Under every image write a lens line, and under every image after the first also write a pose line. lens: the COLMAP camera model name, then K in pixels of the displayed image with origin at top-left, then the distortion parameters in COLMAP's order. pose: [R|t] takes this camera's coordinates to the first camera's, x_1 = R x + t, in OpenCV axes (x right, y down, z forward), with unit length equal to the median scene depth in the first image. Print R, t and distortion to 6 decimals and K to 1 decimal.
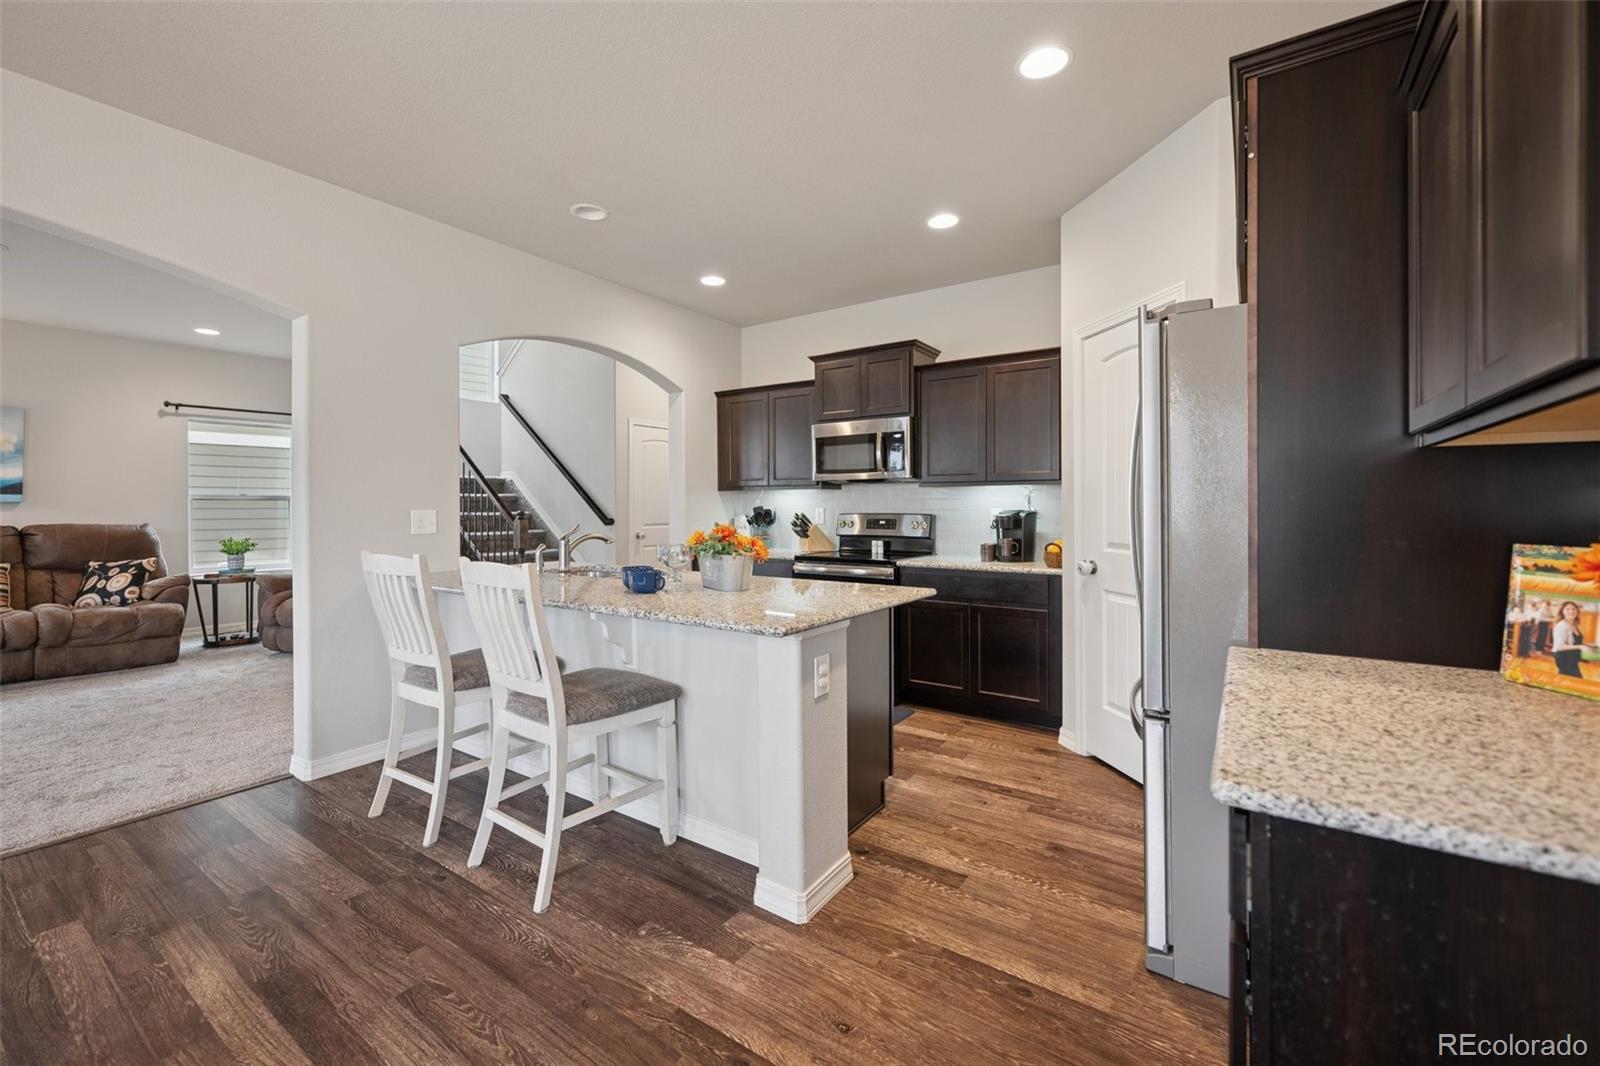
lens RADIAL K [[648.0, 0, 793.8], [0, 648.0, 512.2], [0, 0, 1]] dist [0.000514, -0.000943]
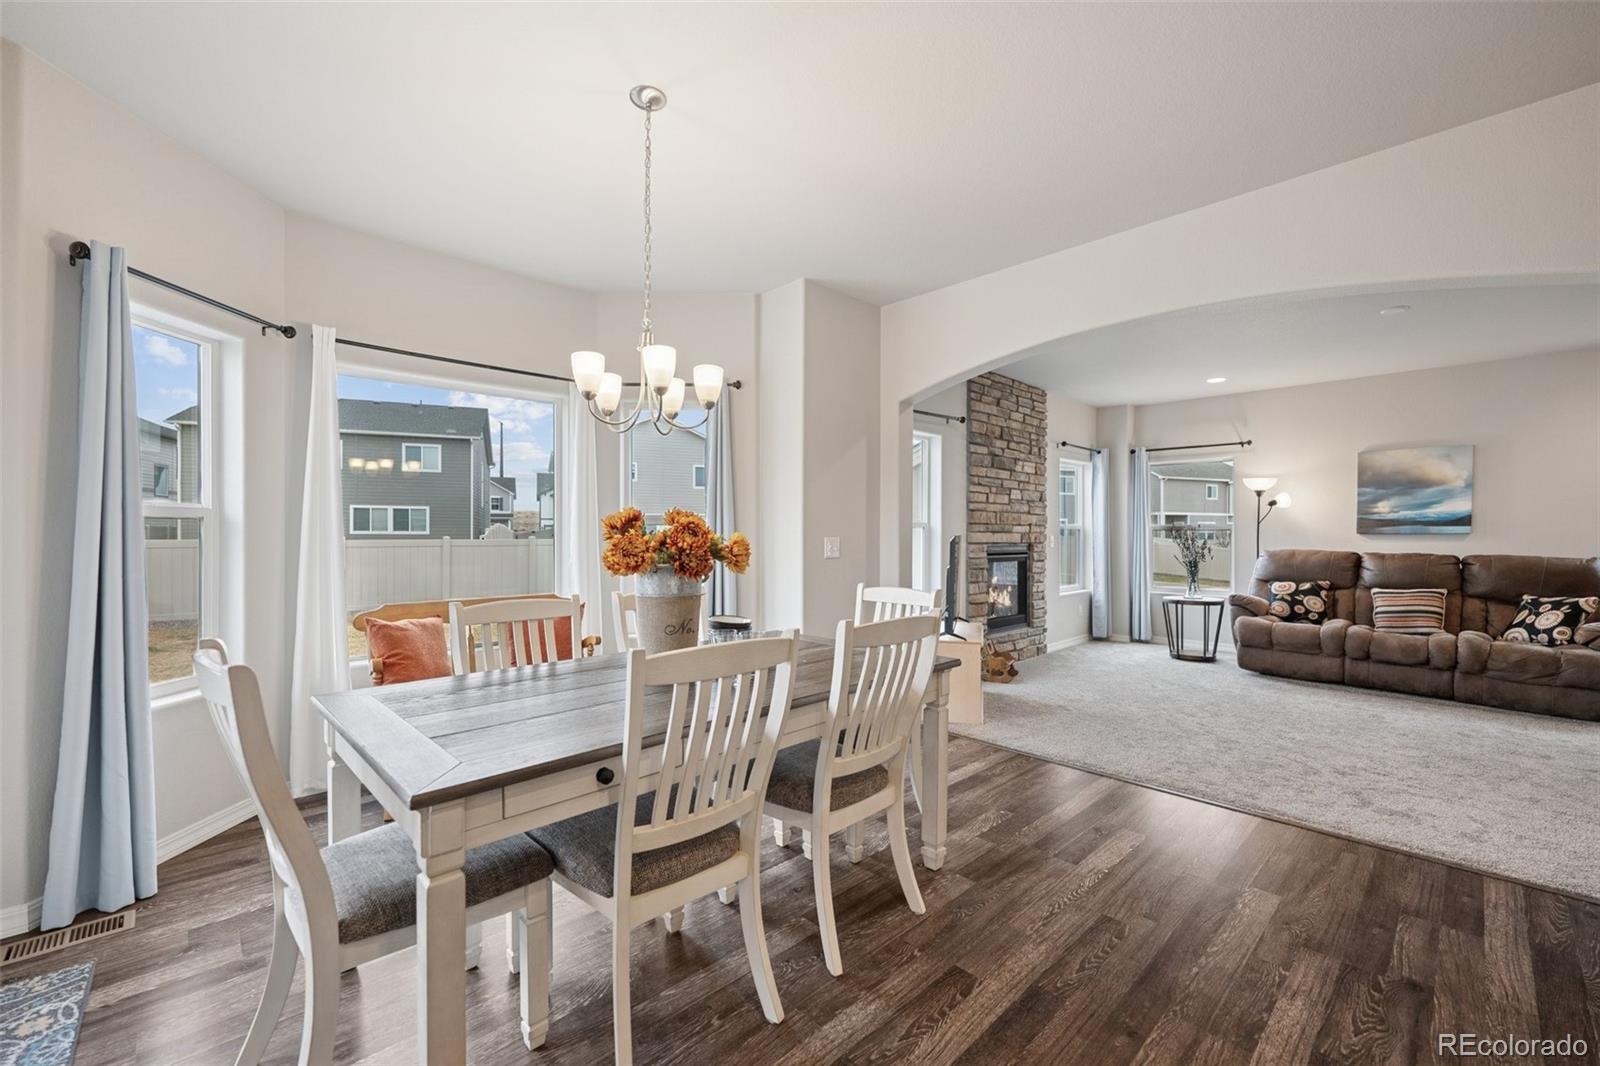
lens RADIAL K [[648.0, 0, 803.6], [0, 648.0, 537.4], [0, 0, 1]] dist [0.000514, -0.000943]
pose [[-0.200699, 0.003453, -0.979647, 0.077307], [-0.012504, 0.999903, 0.006086, -0.001492], [0.979573, 0.013471, -0.200637, 0.161285]]
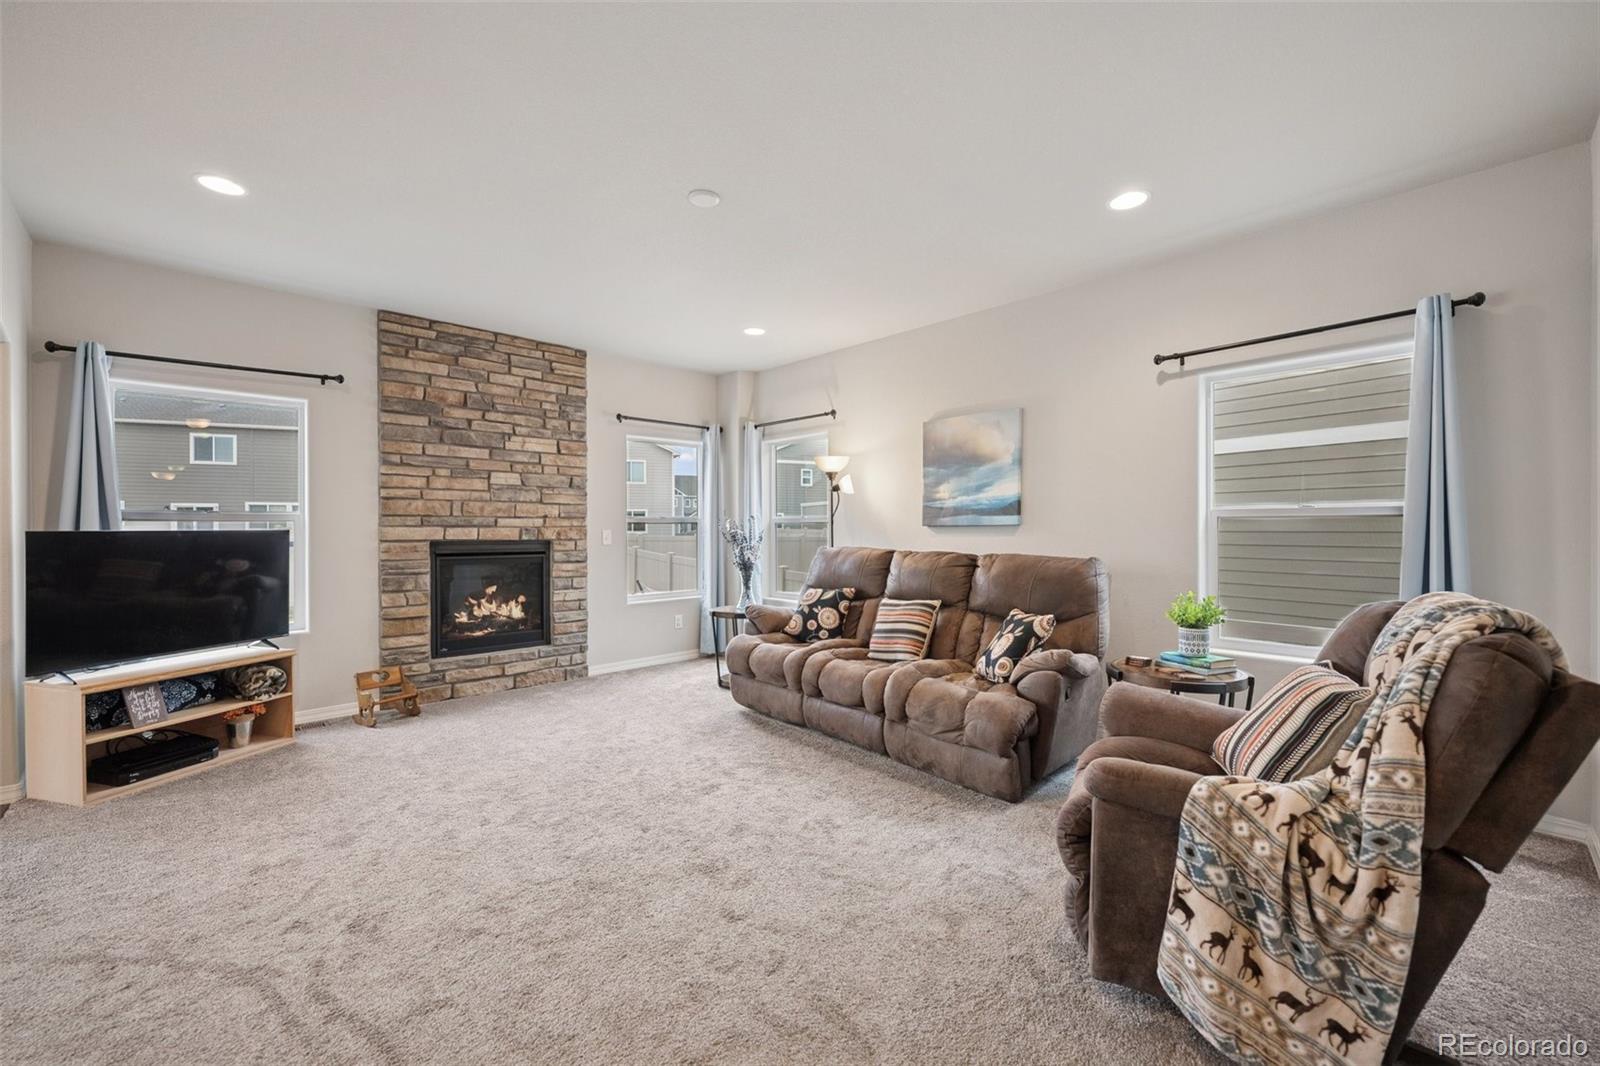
lens RADIAL K [[648.0, 0, 799.6], [0, 648.0, 533.4], [0, 0, 1]] dist [0.000514, -0.000943]
pose [[-0.209944, 0.006510, -0.977692, -0.398807], [-0.007339, 0.999939, 0.008235, -0.010506], [0.977686, 0.008904, -0.209883, 1.030346]]
